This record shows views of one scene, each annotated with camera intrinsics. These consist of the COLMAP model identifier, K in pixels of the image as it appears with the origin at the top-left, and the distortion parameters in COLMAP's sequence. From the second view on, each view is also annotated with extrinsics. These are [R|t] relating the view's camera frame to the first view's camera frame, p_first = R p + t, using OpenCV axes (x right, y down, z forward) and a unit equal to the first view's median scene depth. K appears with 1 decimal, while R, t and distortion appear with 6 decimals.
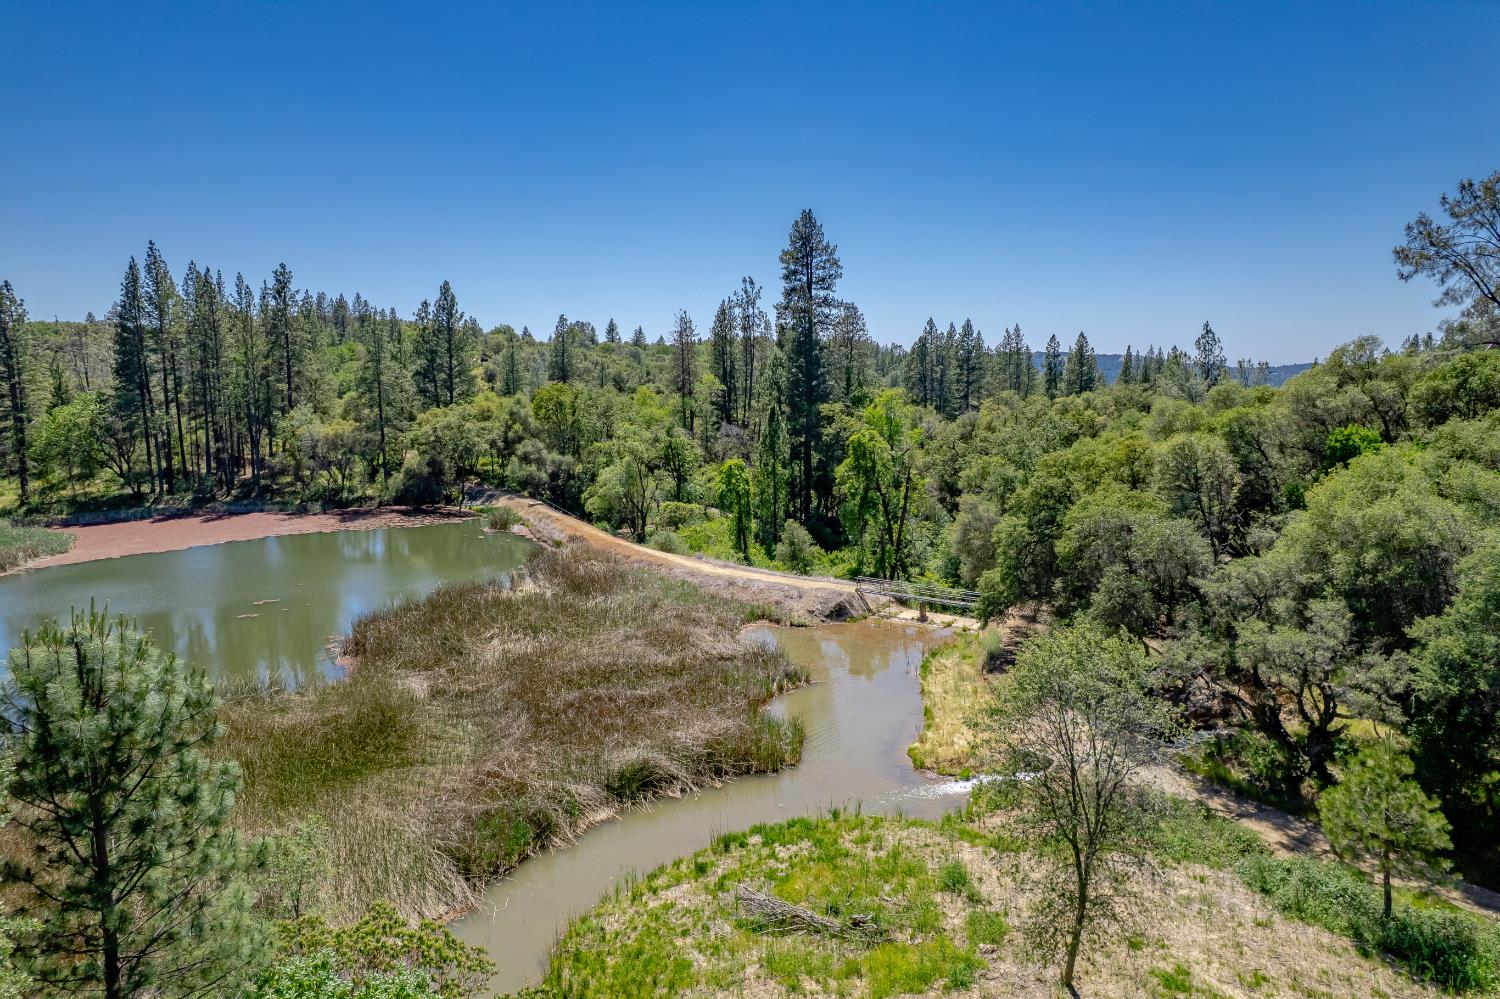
lens RADIAL K [[952.4, 0, 741.8], [0, 952.4, 504.9], [0, 0, 1]] dist [-0.091733, 0.078483]
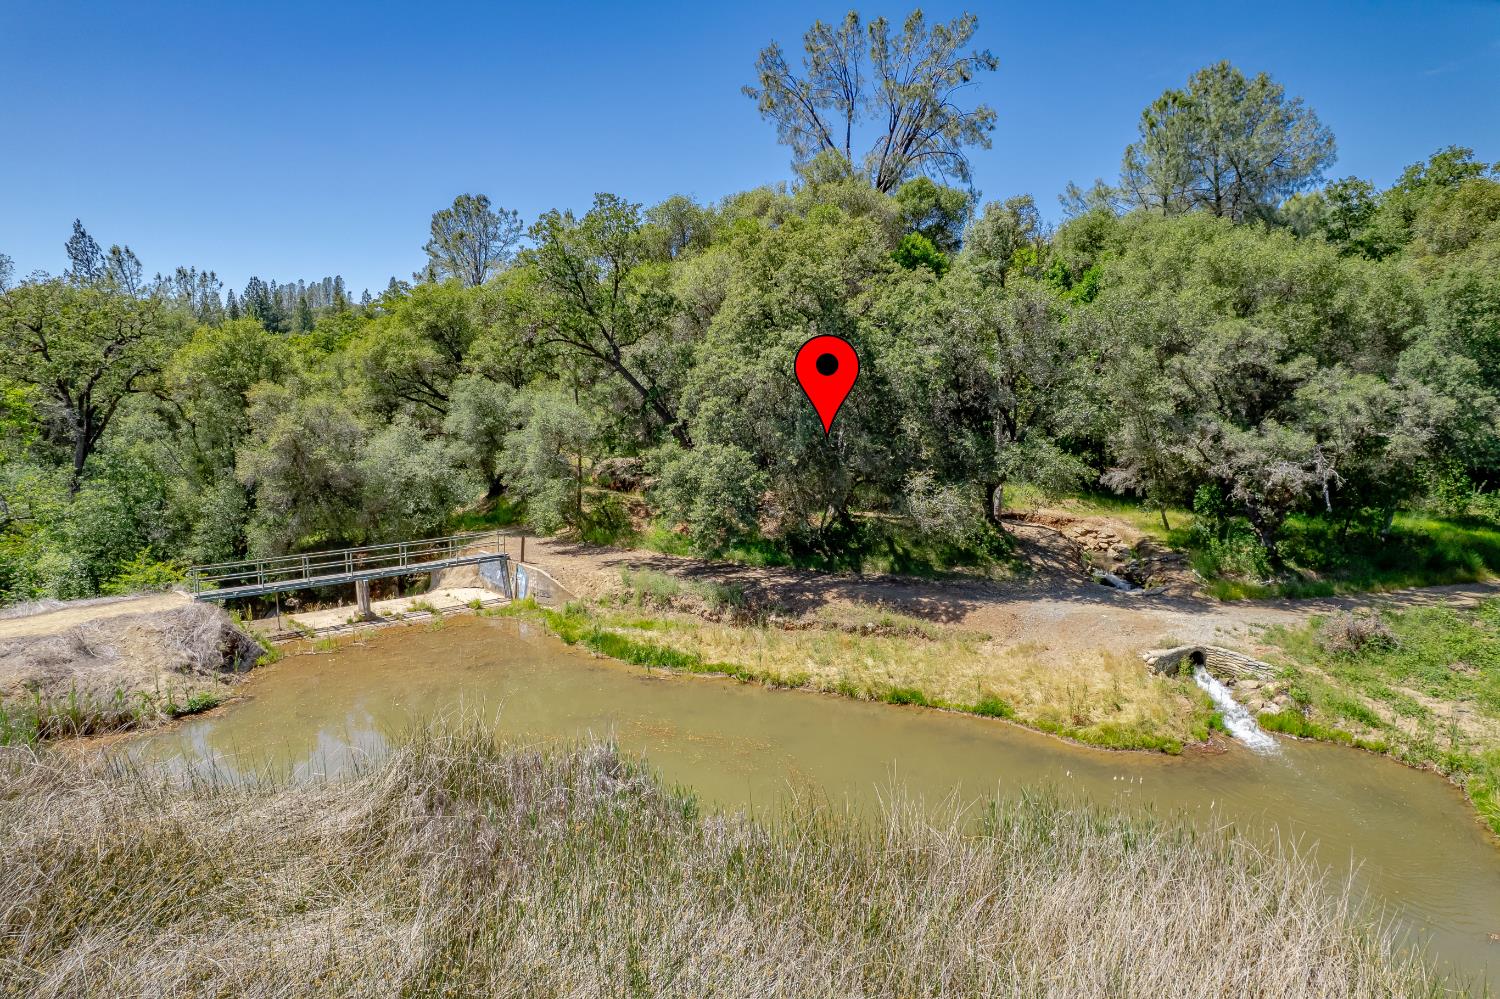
lens RADIAL K [[952.4, 0, 741.8], [0, 952.4, 504.9], [0, 0, 1]] dist [-0.091733, 0.078483]
pose [[0.244441, -0.129350, 0.960998, -0.122592], [0.135038, 0.985946, 0.098360, 0.024362], [-0.960215, 0.105728, 0.258473, 0.392459]]
